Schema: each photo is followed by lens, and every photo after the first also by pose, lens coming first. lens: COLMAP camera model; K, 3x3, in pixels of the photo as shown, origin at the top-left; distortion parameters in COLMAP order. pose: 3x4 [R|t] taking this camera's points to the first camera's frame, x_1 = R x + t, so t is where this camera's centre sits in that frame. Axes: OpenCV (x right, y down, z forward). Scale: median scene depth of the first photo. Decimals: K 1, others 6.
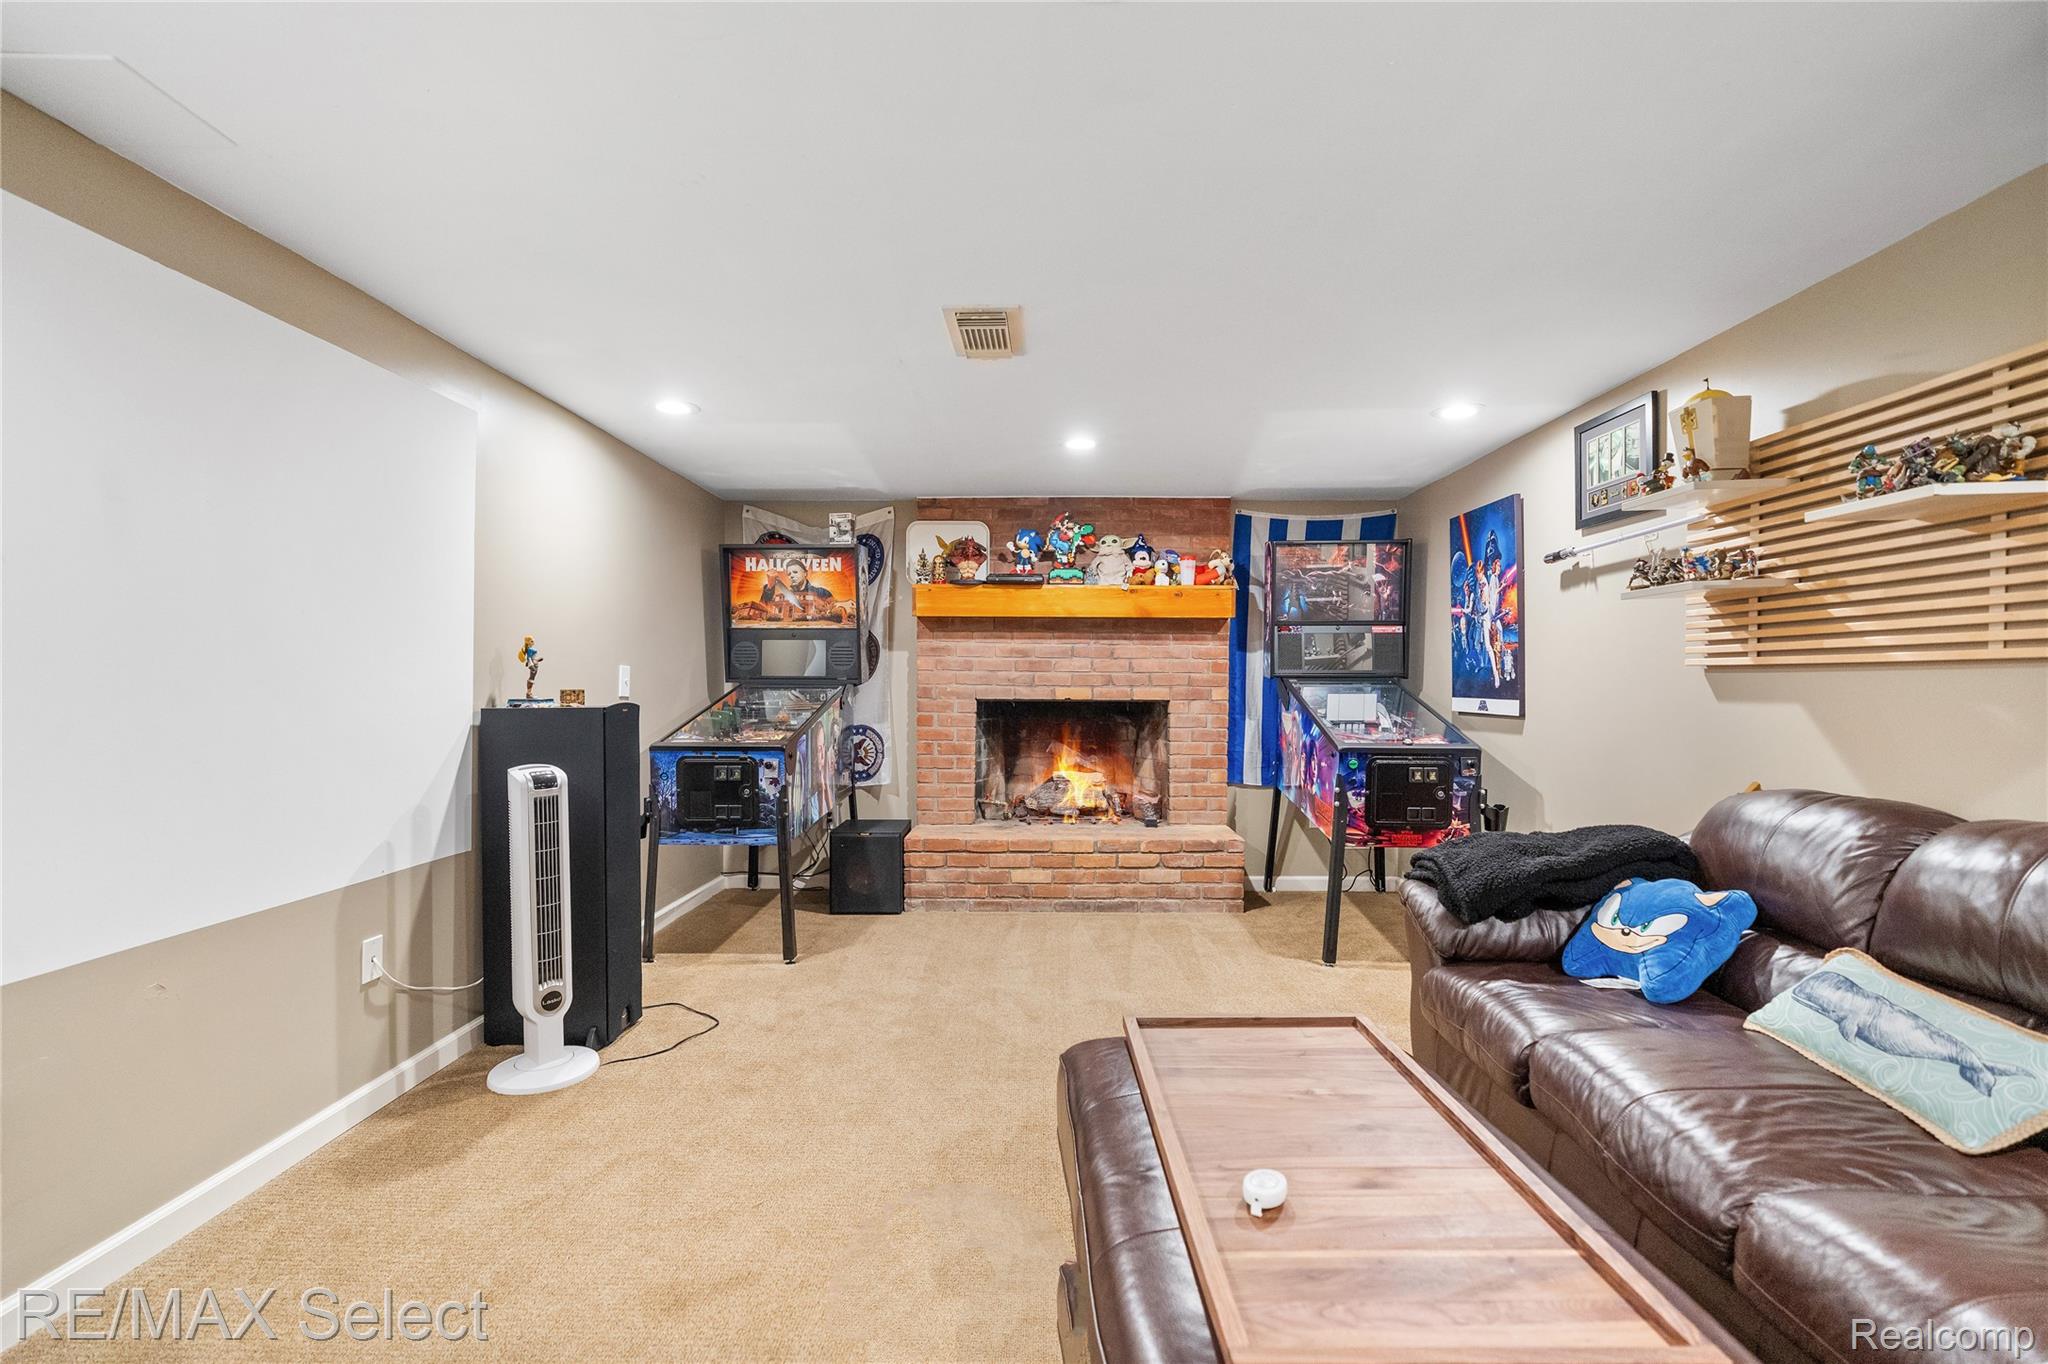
lens RADIAL K [[924.4, 0, 1024.0], [0, 924.4, 682.0], [0, 0, 1]] dist [-0.008398, 0.001045]
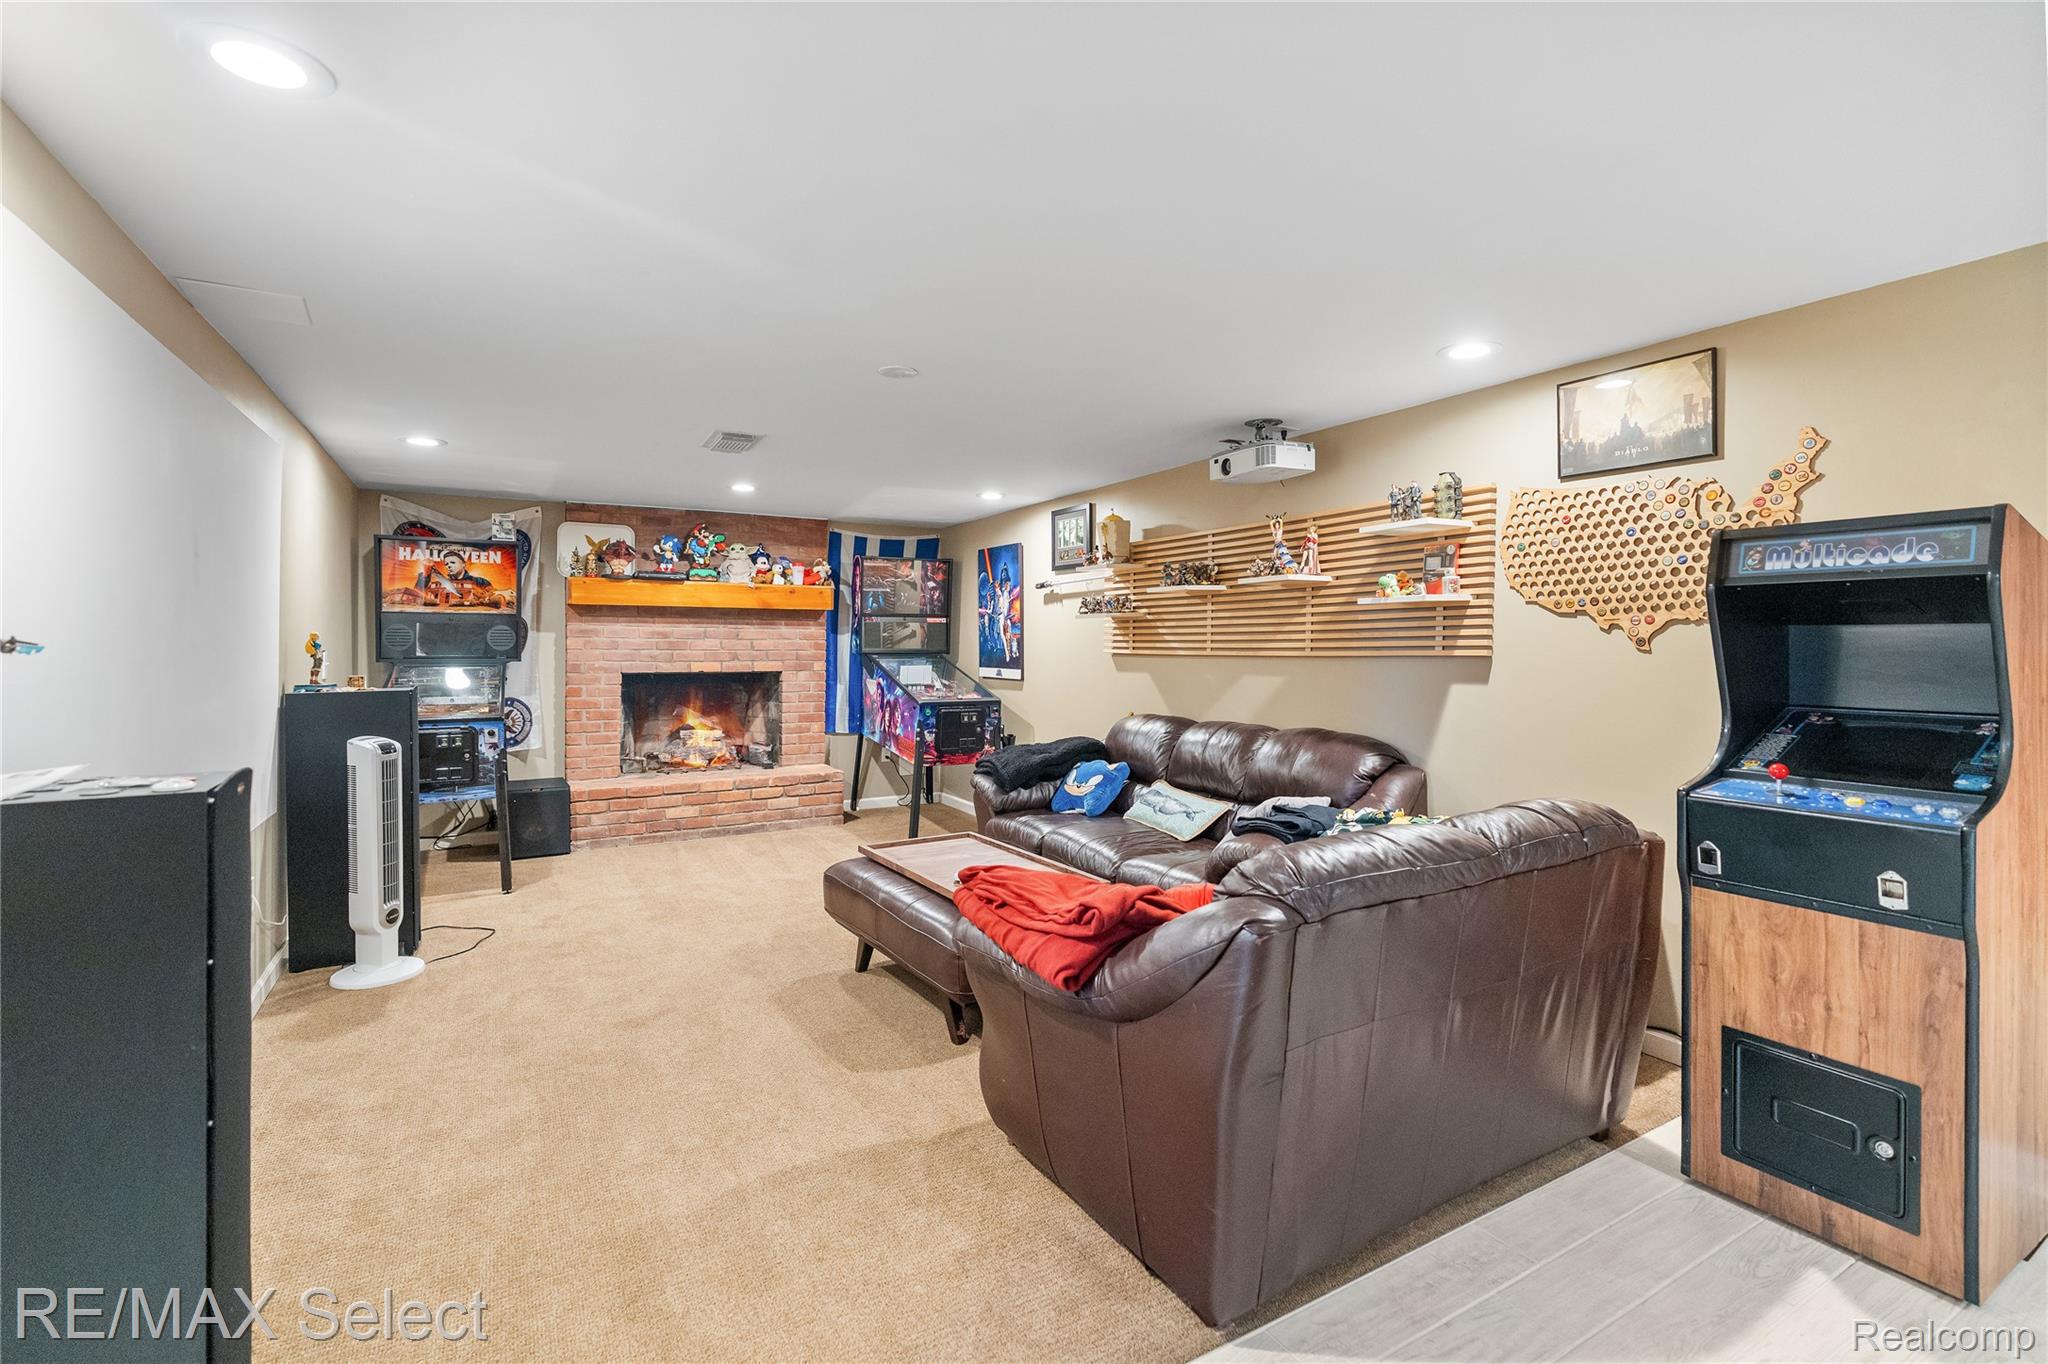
lens RADIAL K [[934.0, 0, 1038.4], [0, 934.0, 653.9], [0, 0, 1]] dist [-0.004527, 0.000714]
pose [[0.854555, -0.007291, 0.519310, -0.286685], [0.000065, 0.999903, 0.013932, -0.030417], [-0.519361, -0.011872, 0.854472, -0.416370]]
